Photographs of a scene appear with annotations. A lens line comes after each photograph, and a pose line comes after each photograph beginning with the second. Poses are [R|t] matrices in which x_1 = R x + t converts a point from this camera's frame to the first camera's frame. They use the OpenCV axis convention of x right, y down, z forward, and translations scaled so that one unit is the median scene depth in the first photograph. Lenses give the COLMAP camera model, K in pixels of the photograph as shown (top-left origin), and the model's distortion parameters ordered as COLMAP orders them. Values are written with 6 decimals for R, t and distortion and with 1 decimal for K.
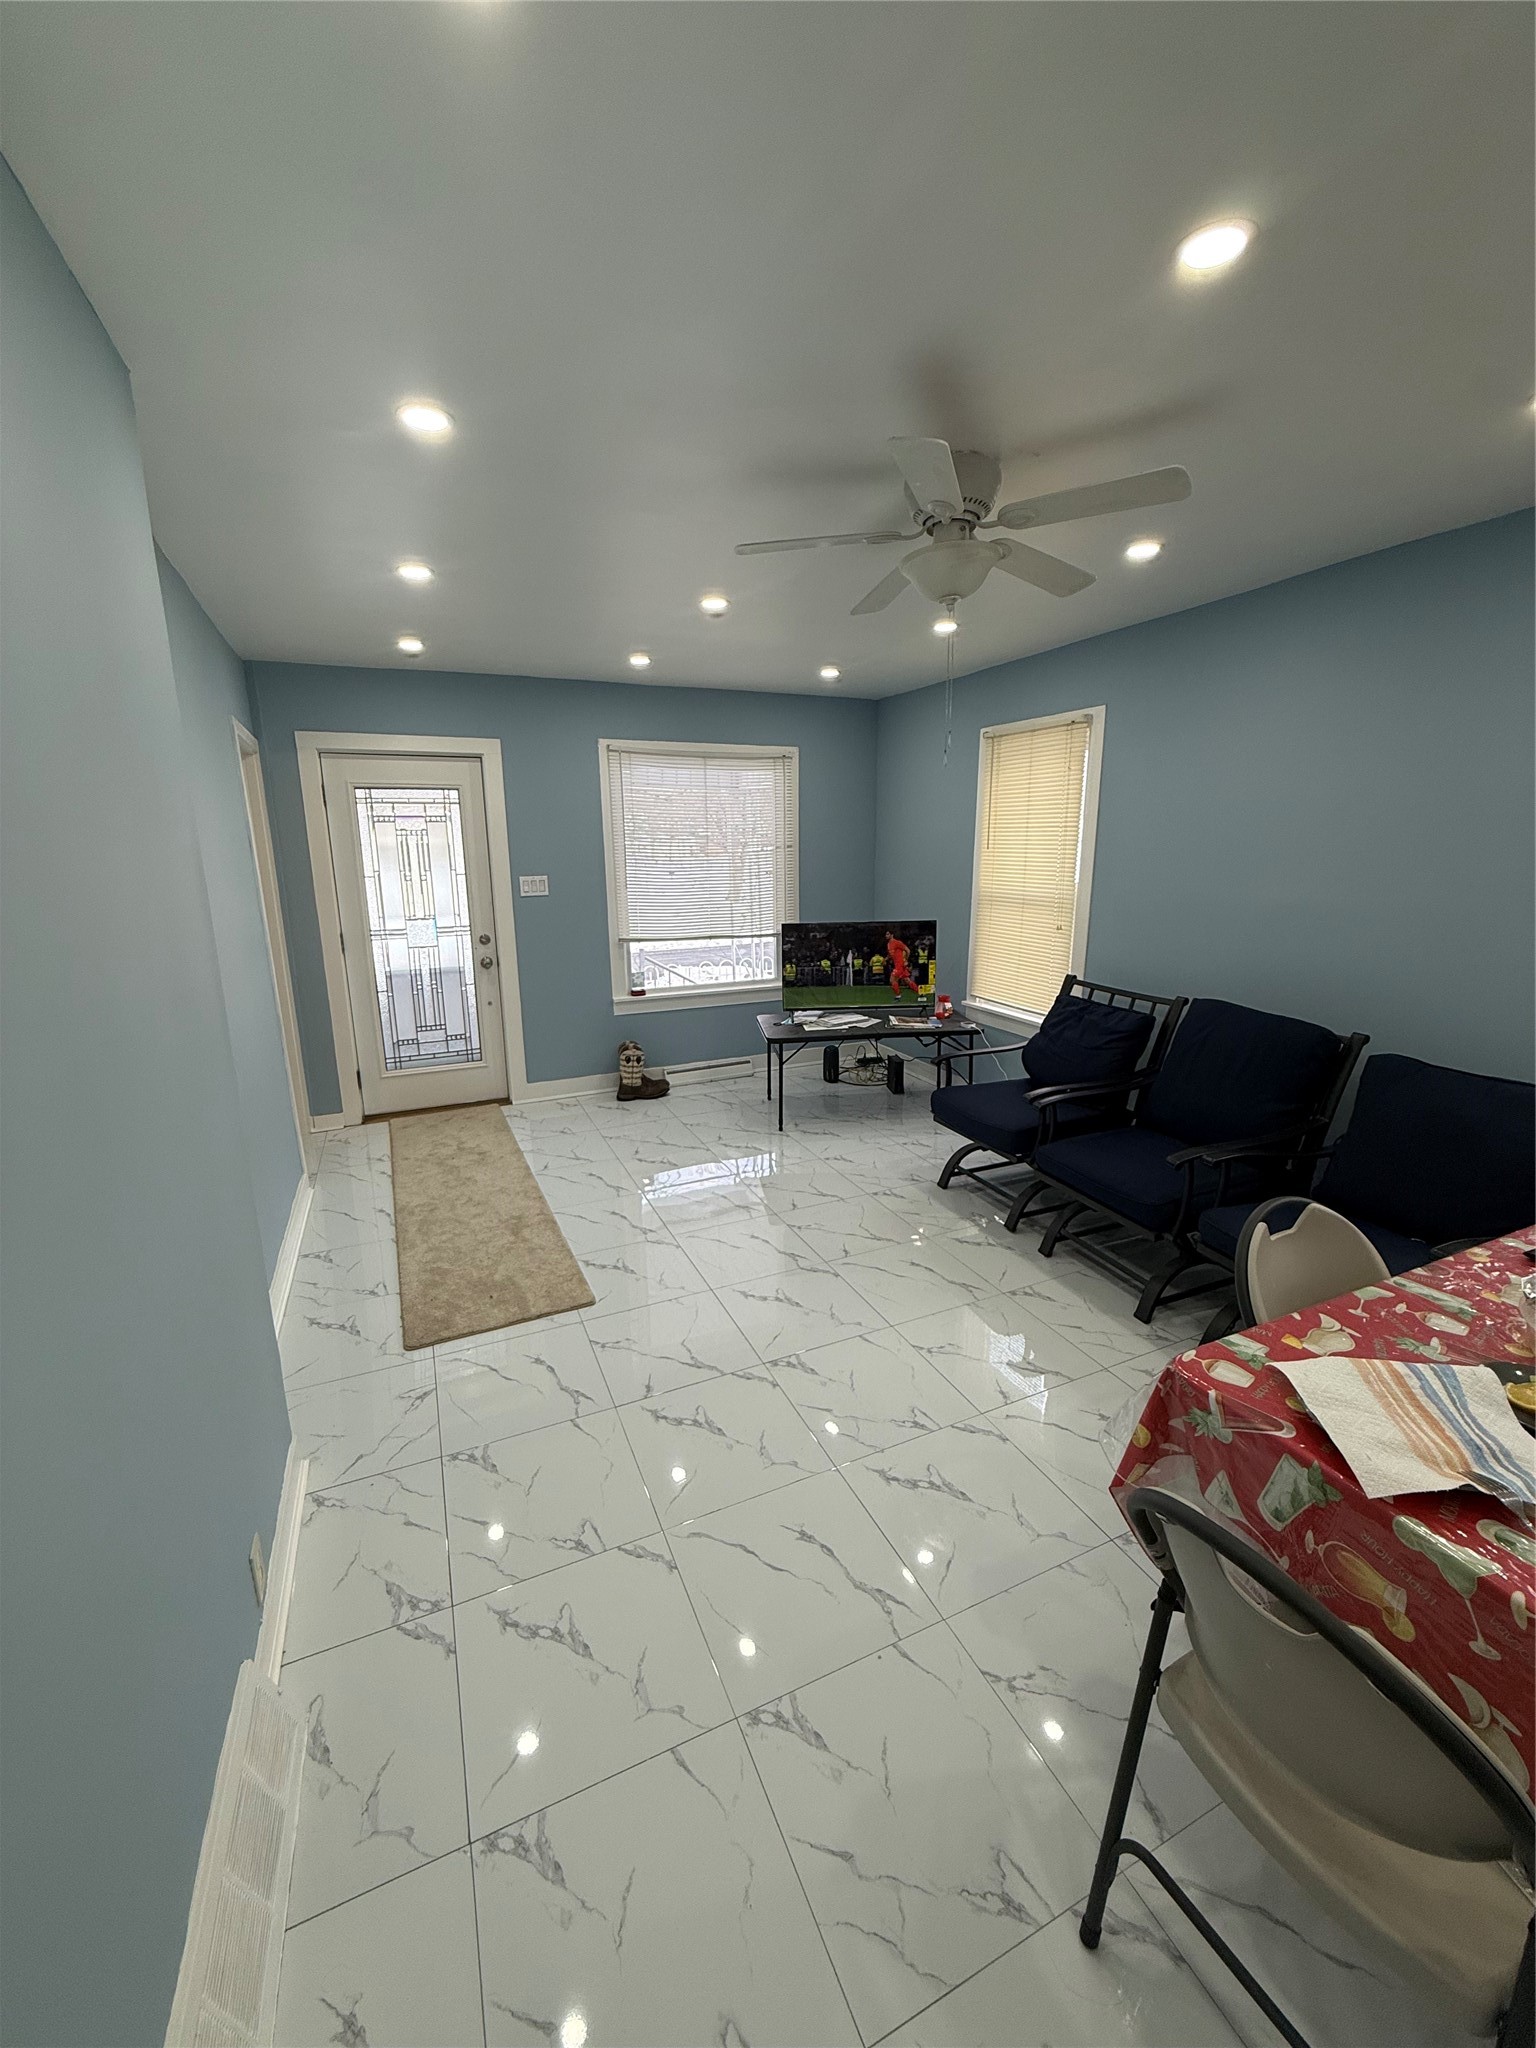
lens RADIAL K [[814.4, 0, 768.0], [0, 814.4, 1024.0], [0, 0, 1]] dist [-0.000364, -0.000091]
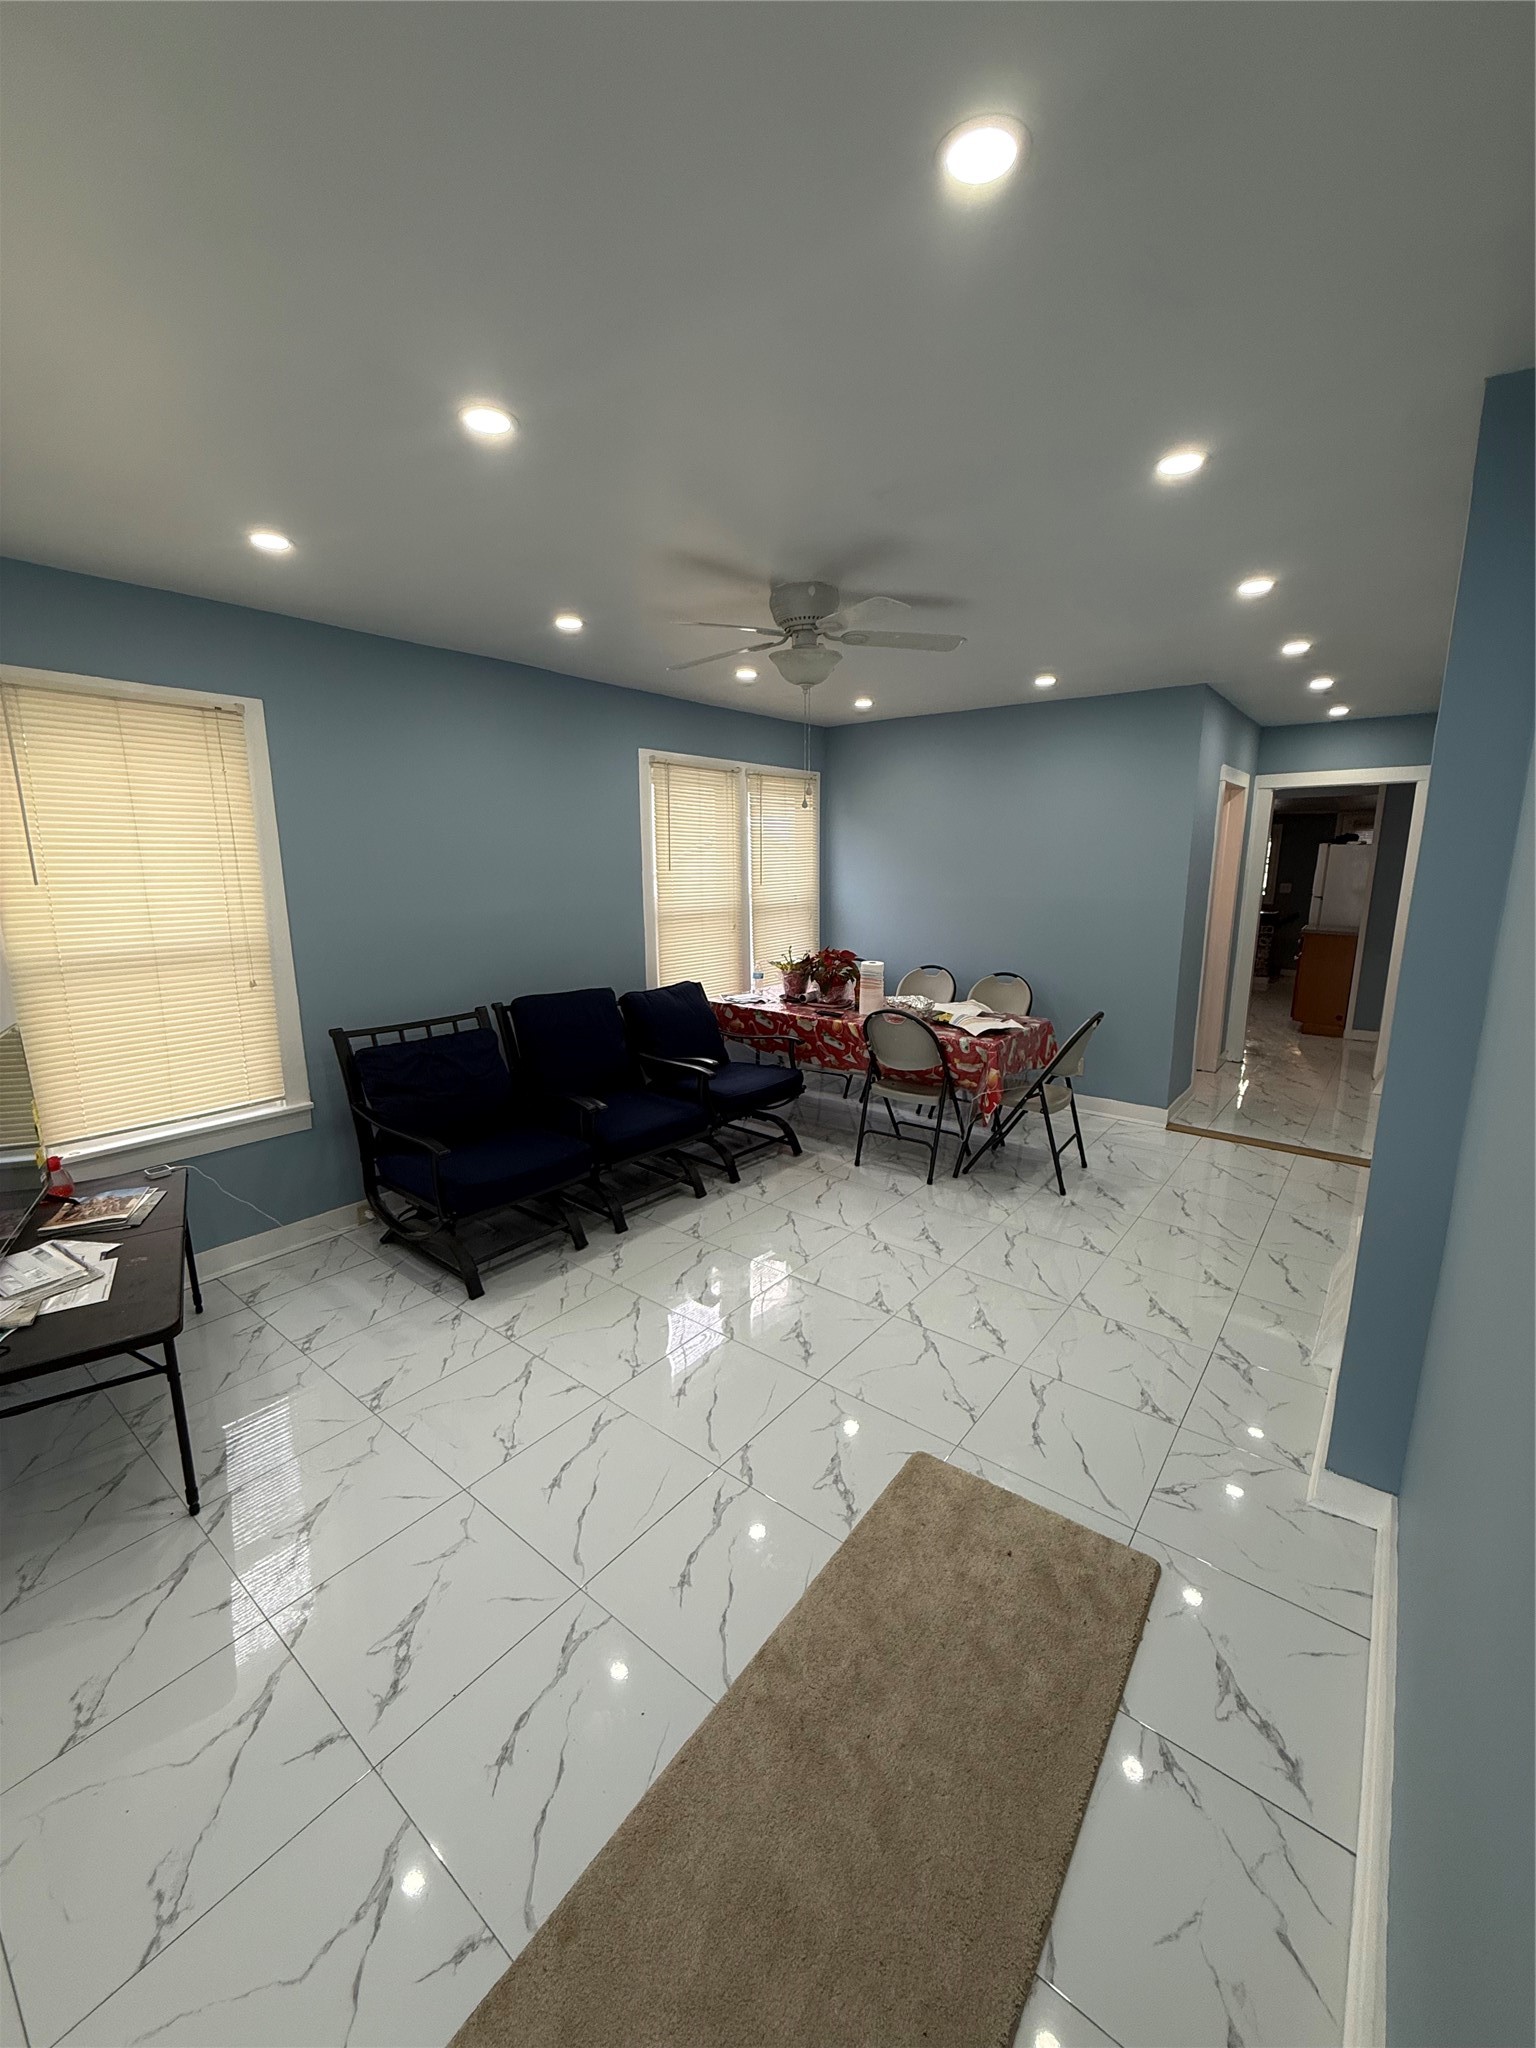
lens RADIAL K [[814.4, 0, 768.0], [0, 814.4, 1024.0], [0, 0, 1]] dist [-0.000364, -0.000091]
pose [[-0.463812, -0.166056, 0.870232, -0.625699], [0.202542, 0.936387, 0.286629, -0.243472], [-0.862470, 0.309201, -0.400674, 1.088490]]
